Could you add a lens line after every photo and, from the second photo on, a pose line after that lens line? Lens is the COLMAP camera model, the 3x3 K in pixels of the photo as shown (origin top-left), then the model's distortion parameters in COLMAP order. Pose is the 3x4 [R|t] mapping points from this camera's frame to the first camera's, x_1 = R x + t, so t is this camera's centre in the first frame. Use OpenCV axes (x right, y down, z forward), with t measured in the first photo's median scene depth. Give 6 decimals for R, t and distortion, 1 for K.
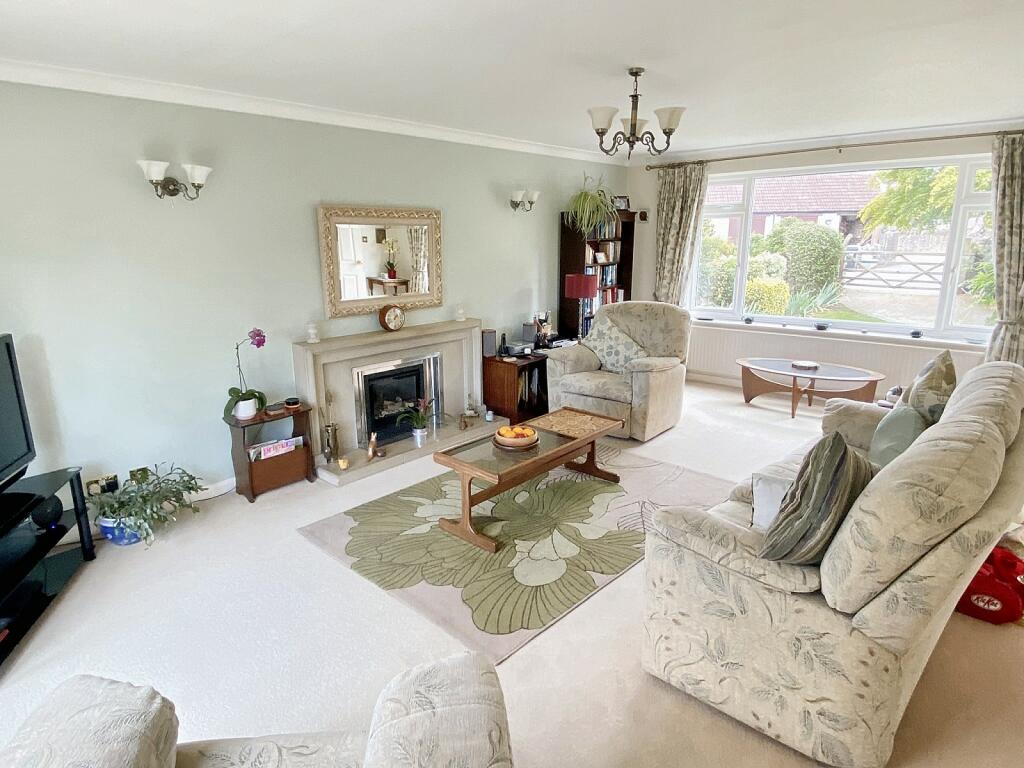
lens RADIAL K [[599.0, 0, 507.0], [0, 599.0, 380.2], [0, 0, 1]] dist [0.083734, -0.086300]
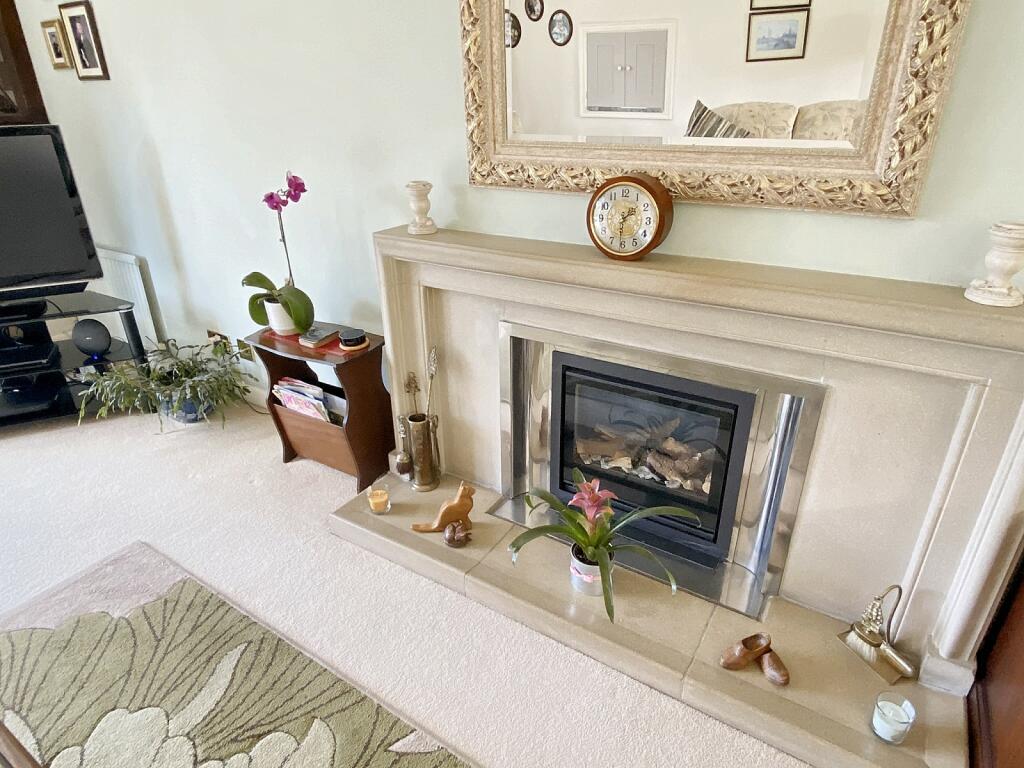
lens RADIAL K [[599.0, 0, 507.0], [0, 599.0, 380.2], [0, 0, 1]] dist [0.083734, -0.086300]
pose [[0.171027, 0.421566, -0.890523, 0.114592], [-0.216476, 0.897832, 0.383452, -0.134175], [0.961191, 0.127196, 0.244812, 0.873636]]
